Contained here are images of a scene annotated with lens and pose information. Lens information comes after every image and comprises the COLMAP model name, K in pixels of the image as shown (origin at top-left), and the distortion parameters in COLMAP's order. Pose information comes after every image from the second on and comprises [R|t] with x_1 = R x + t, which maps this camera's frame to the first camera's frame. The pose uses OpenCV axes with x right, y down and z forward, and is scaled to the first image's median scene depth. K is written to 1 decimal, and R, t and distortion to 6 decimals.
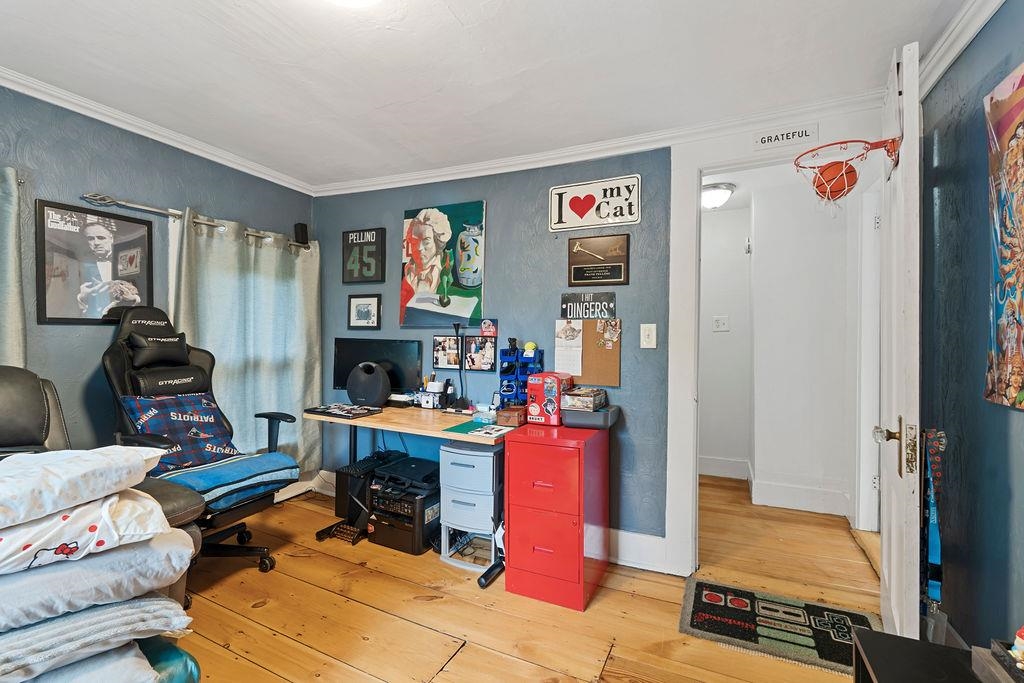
lens RADIAL K [[449.8, 0, 513.4], [0, 449.8, 341.3], [0, 0, 1]] dist [-0.008769, 0.000853]
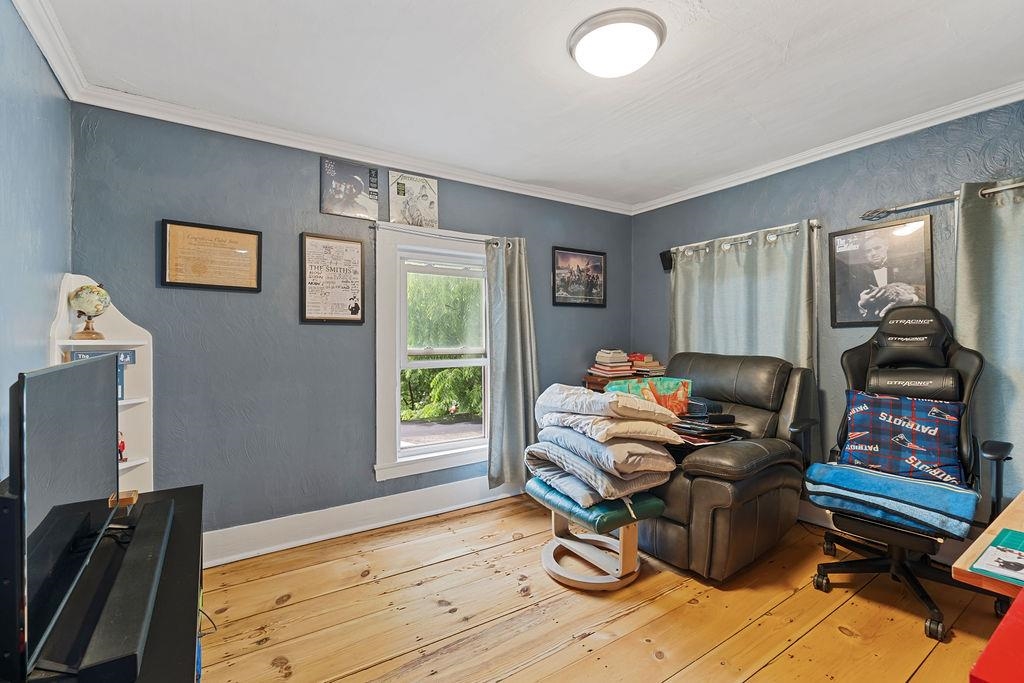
lens RADIAL K [[449.8, 0, 512.1], [0, 449.8, 340.2], [0, 0, 1]] dist [-0.008769, 0.000853]
pose [[-0.515115, -0.008934, -0.857074, 0.500263], [-0.007002, 0.999956, -0.006215, 0.011588], [0.857092, 0.002799, -0.515155, 0.801143]]
